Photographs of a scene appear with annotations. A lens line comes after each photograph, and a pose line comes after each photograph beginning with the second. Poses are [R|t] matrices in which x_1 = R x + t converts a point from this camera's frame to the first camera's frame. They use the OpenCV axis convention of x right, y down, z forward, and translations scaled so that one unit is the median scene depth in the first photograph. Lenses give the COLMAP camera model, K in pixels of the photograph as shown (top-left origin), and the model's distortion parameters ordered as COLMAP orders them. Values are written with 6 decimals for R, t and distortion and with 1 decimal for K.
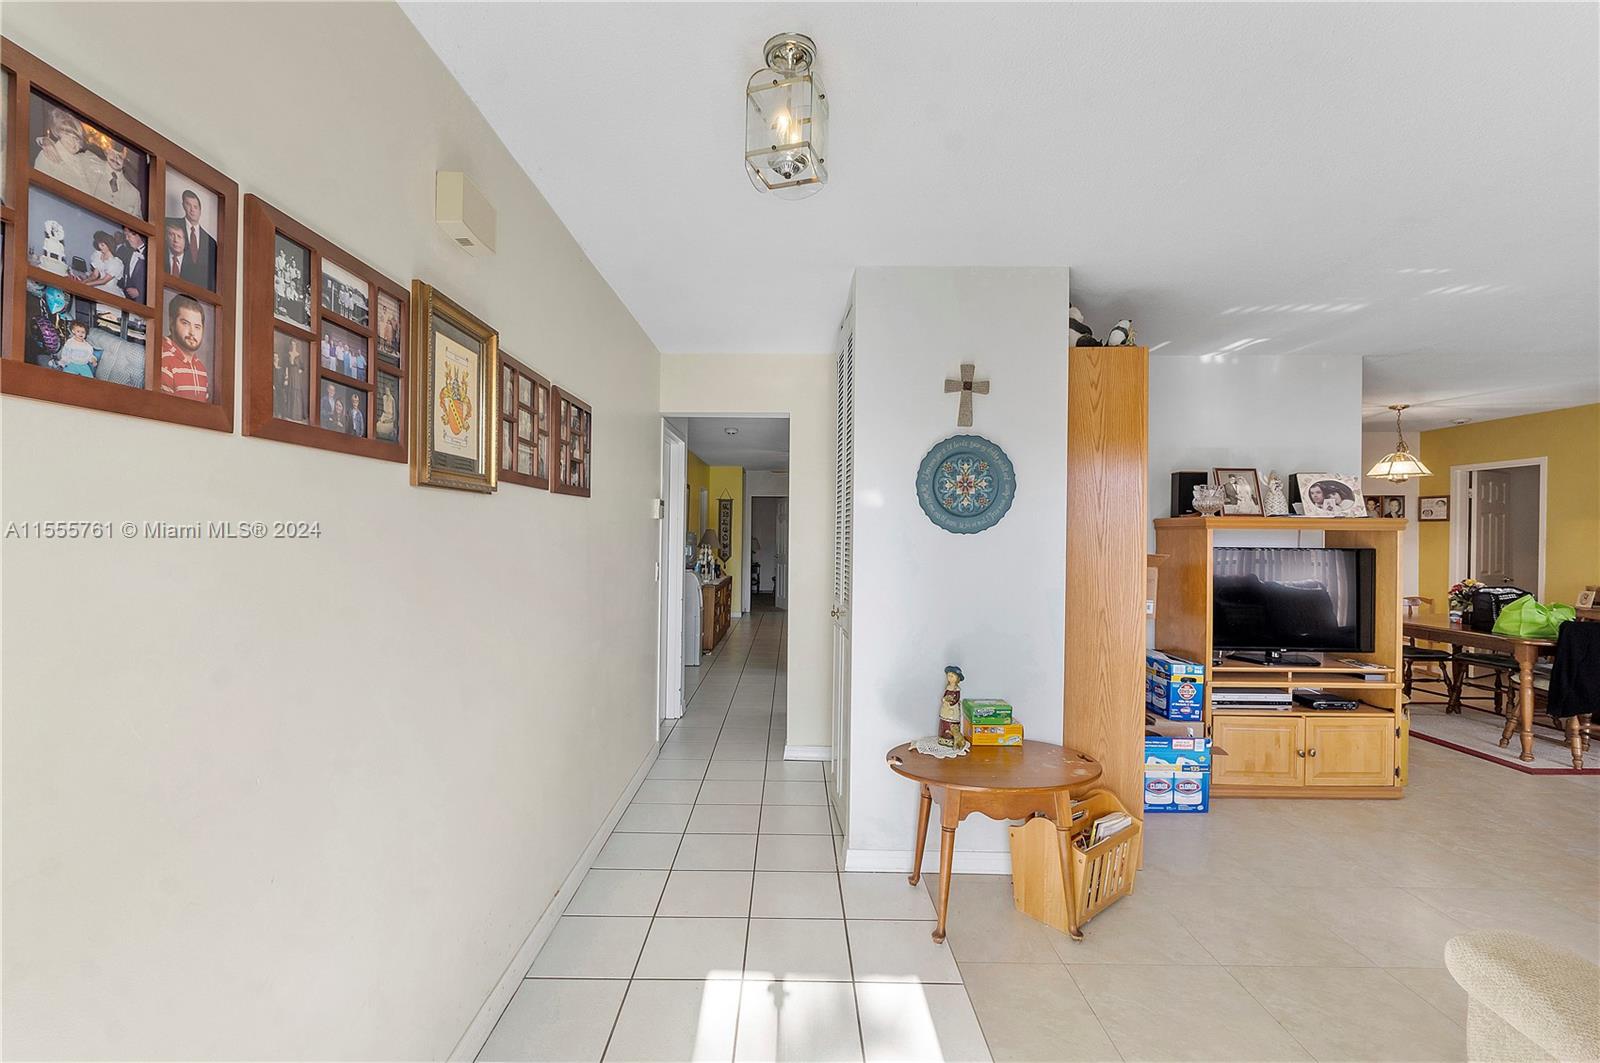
lens RADIAL K [[679.5, 0, 789.0], [0, 679.5, 536.8], [0, 0, 1]] dist [-0.006540, 0.000041]
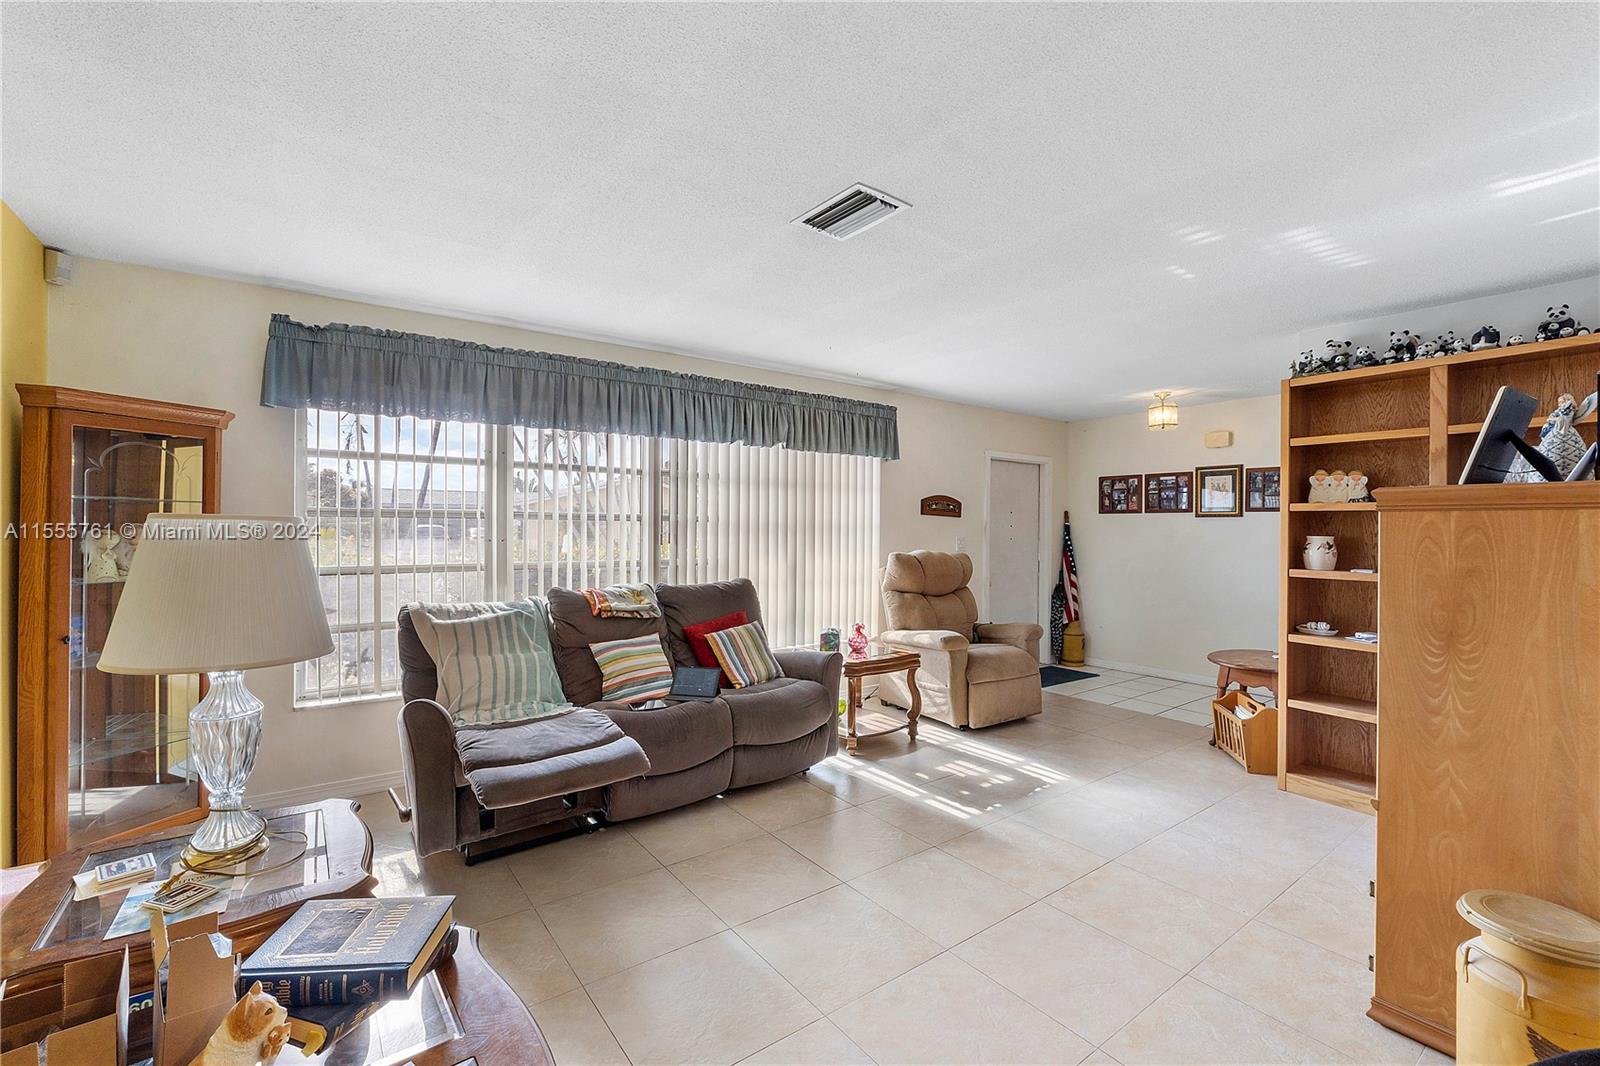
lens RADIAL K [[679.5, 0, 789.0], [0, 679.5, 538.3], [0, 0, 1]] dist [-0.006540, 0.000041]
pose [[-0.798950, -0.002378, -0.601392, 1.531389], [-0.014256, 0.999786, 0.014986, 0.010468], [0.601228, 0.020547, -0.798813, 1.101737]]
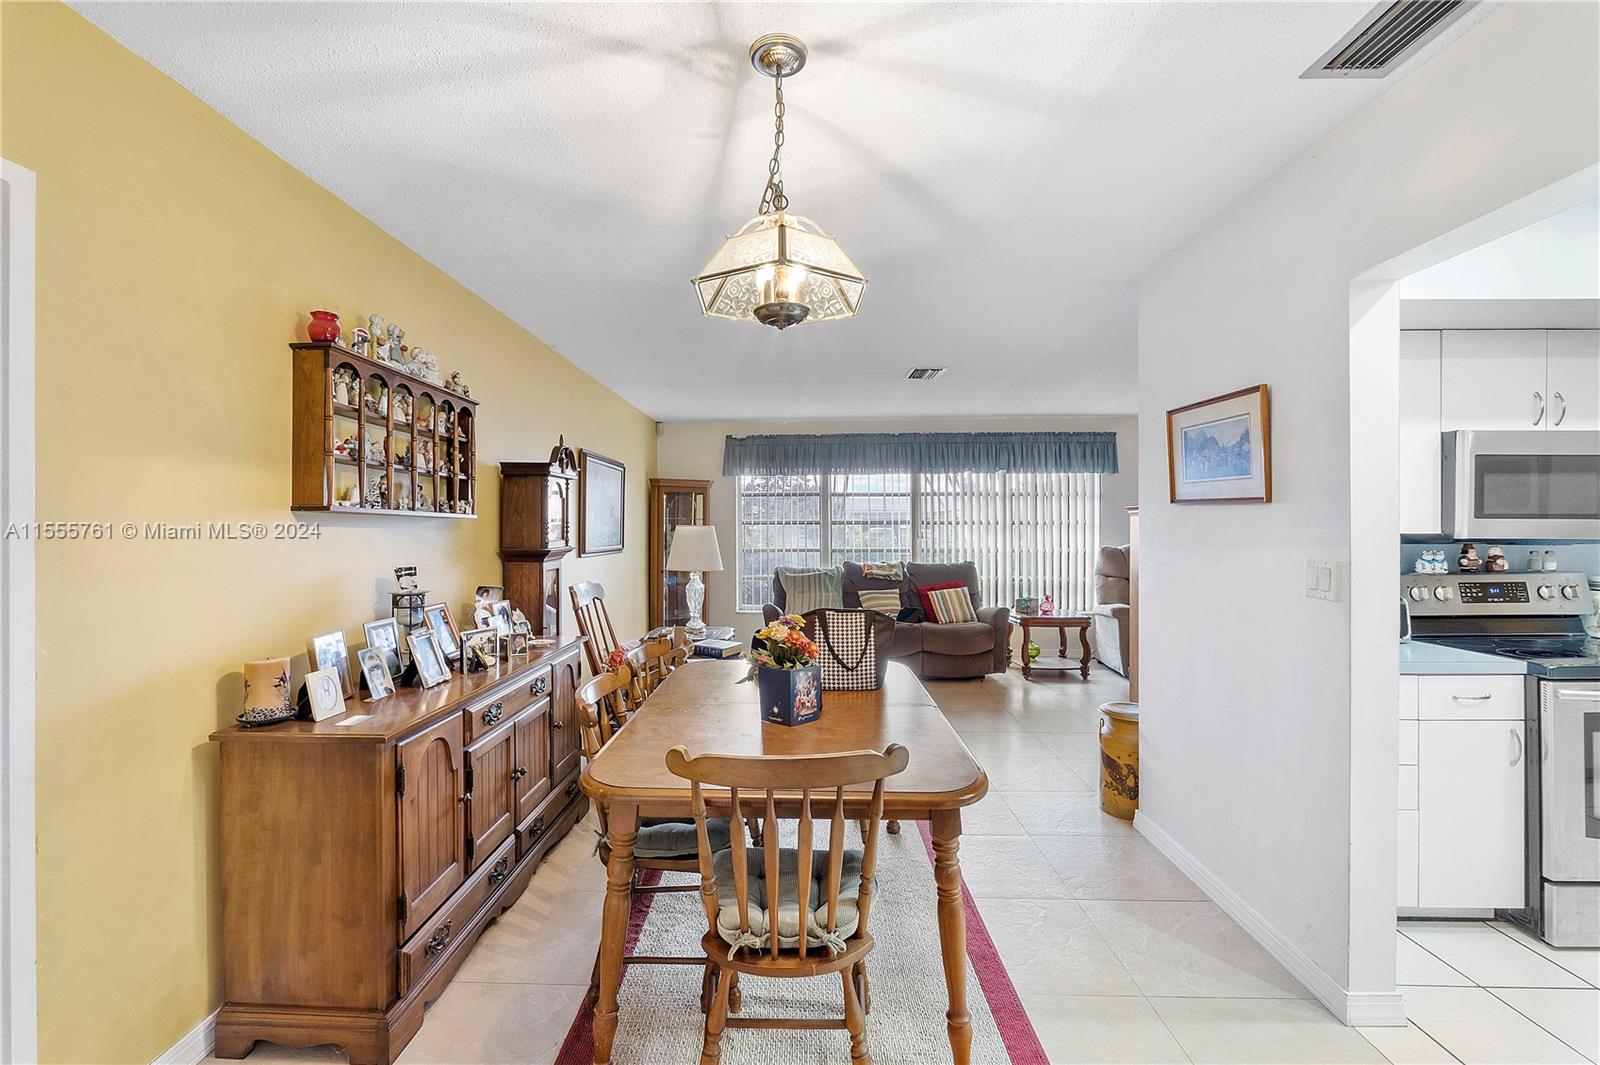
lens RADIAL K [[674.8, 0, 785.5], [0, 674.8, 528.6], [0, 0, 1]] dist [-0.007804, -0.000621]
pose [[-0.999913, -0.003891, 0.012583, 1.350196], [-0.003841, 0.999985, 0.003927, 0.007565], [-0.012598, 0.003879, -0.999913, 1.921209]]
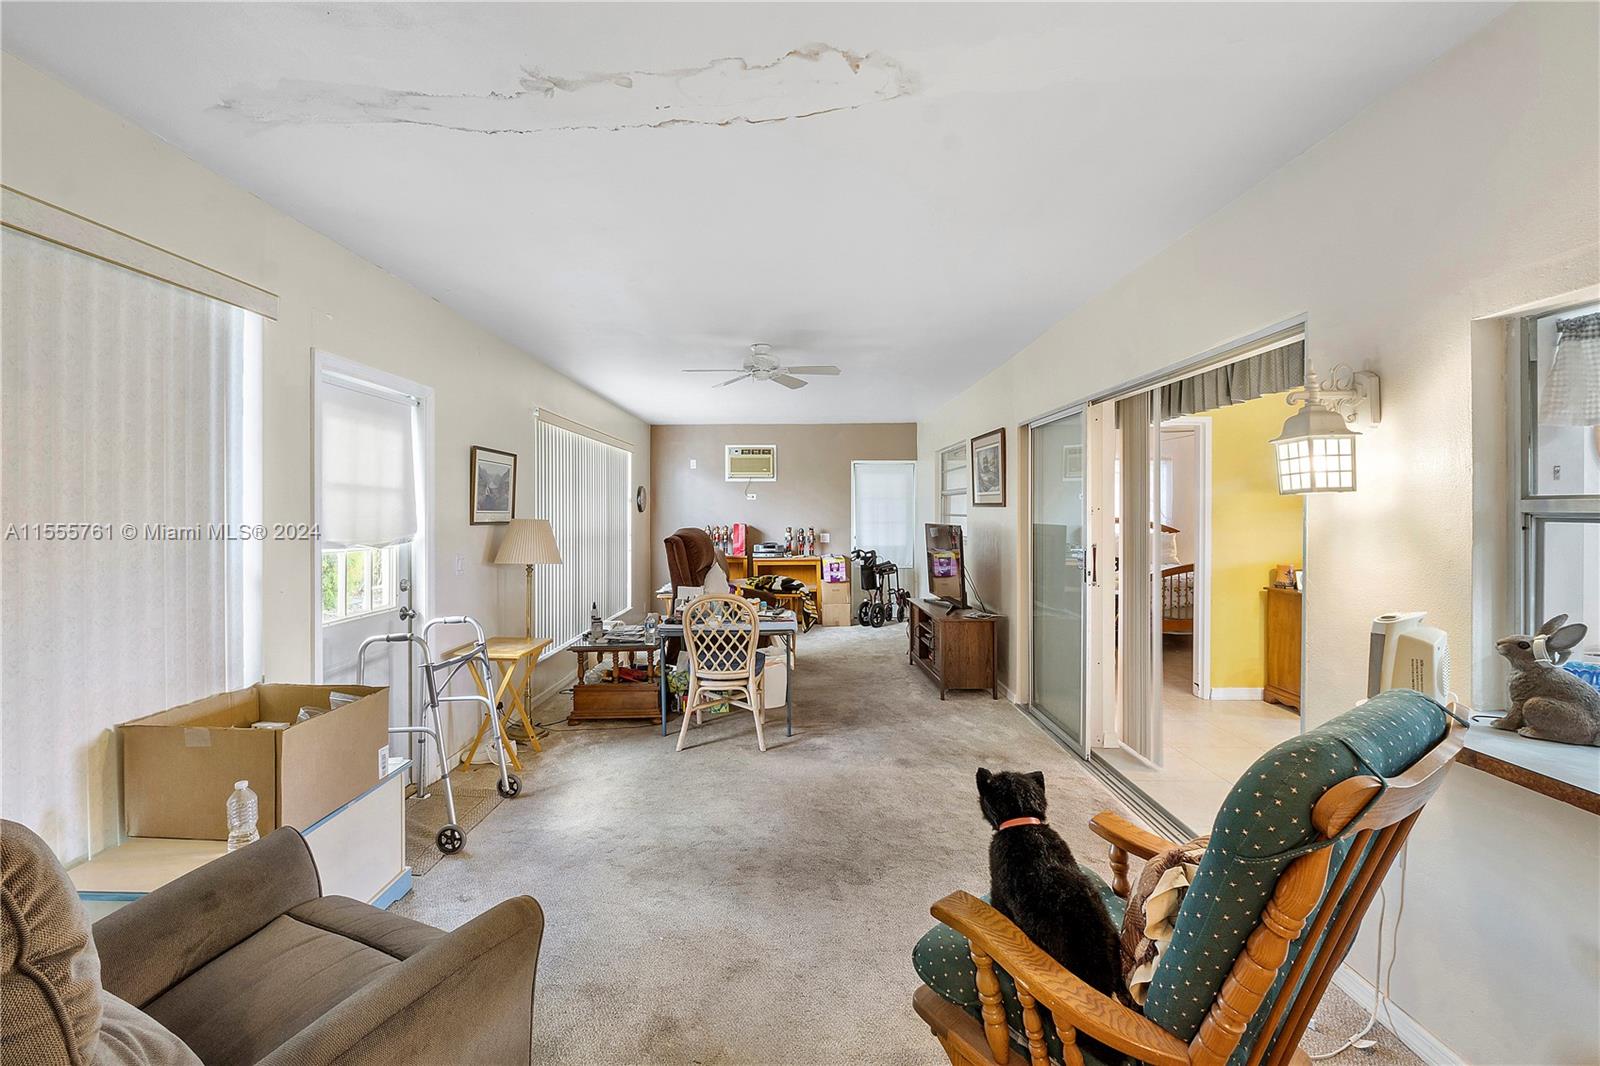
lens RADIAL K [[679.0, 0, 798.2], [0, 679.0, 509.6], [0, 0, 1]] dist [0.002767, 0.000431]
pose [[-0.014298, -0.005034, 0.999885, 0.426923], [0.000951, 0.999987, 0.005048, -0.009243], [-0.999897, 0.001023, -0.014294, 2.403873]]
